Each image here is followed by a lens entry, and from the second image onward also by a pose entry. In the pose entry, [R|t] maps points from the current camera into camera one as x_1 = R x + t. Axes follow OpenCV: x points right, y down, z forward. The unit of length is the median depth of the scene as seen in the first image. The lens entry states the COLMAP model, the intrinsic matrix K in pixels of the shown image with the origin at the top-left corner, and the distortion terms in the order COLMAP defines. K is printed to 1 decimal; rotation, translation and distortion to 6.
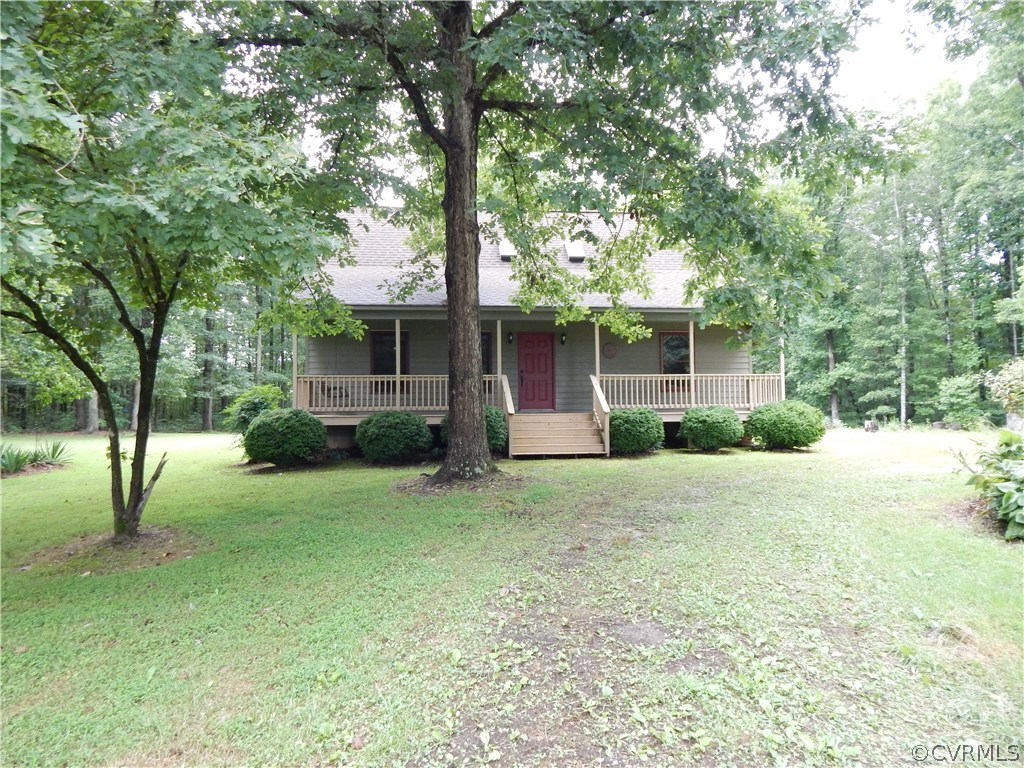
lens RADIAL K [[672.6, 0, 510.8], [0, 672.6, 377.4], [0, 0, 1]] dist [-0.002379, -0.001672]
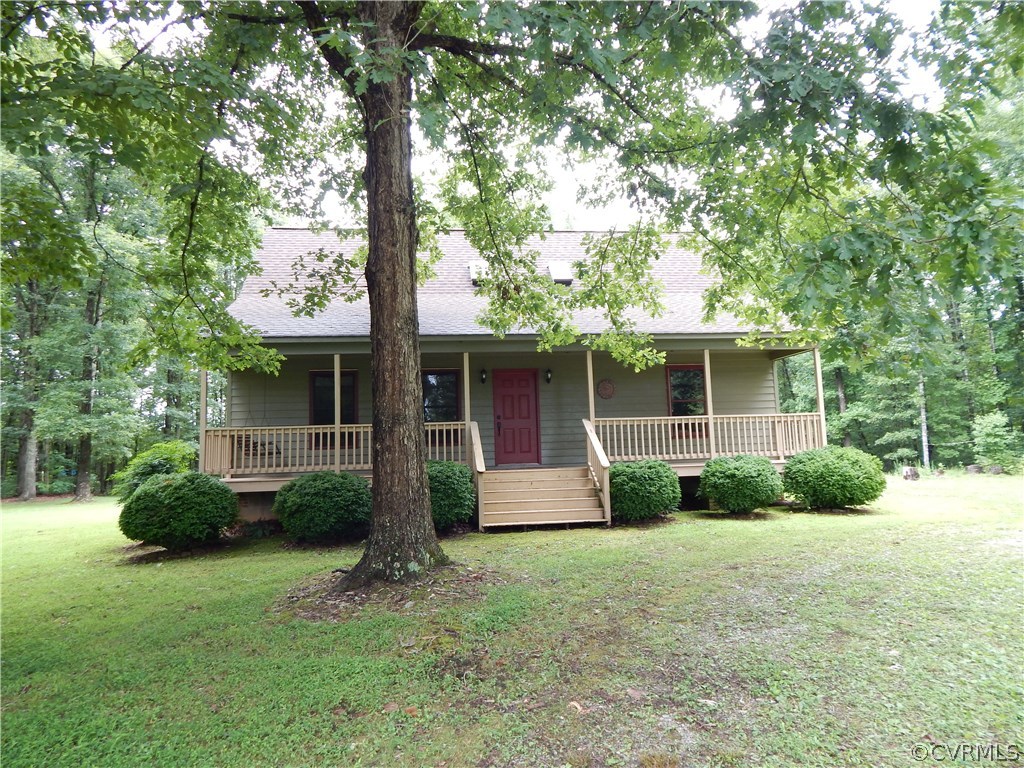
lens RADIAL K [[672.6, 0, 510.6], [0, 672.6, 388.3], [0, 0, 1]] dist [-0.002379, -0.001672]
pose [[0.999711, -0.021983, 0.009723, 0.033081], [0.022507, 0.998093, -0.057485, 0.004537], [-0.008441, 0.057687, 0.998299, 0.266710]]
